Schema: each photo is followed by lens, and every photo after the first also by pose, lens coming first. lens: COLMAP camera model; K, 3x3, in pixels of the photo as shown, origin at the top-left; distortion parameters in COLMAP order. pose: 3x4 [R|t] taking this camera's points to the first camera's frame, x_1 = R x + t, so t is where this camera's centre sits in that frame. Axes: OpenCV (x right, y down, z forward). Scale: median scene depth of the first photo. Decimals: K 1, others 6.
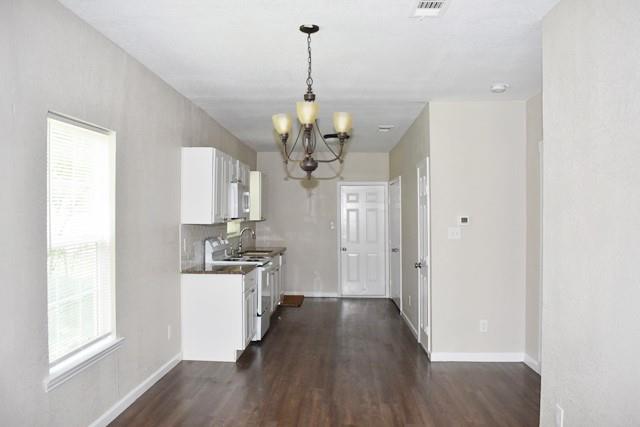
lens RADIAL K [[530.5, 0, 320.7], [0, 530.5, 215.6], [0, 0, 1]] dist [-0.016062, -0.001783]
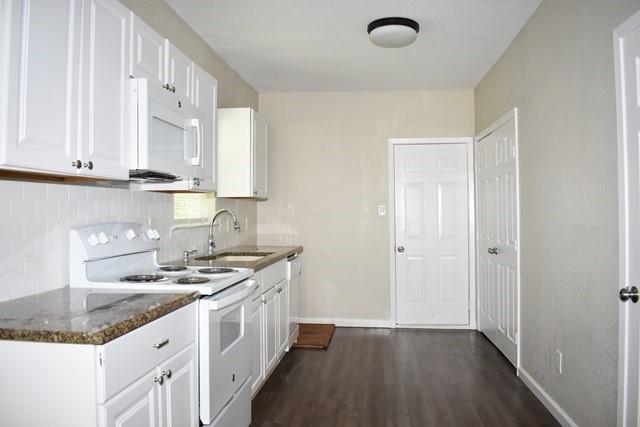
lens RADIAL K [[530.5, 0, 321.6], [0, 530.5, 210.0], [0, 0, 1]] dist [-0.016062, -0.001783]
pose [[0.997473, -0.007189, -0.070686, -0.002679], [0.006660, 0.999948, -0.007715, 0.023237], [0.070737, 0.007225, 0.997469, 0.396605]]
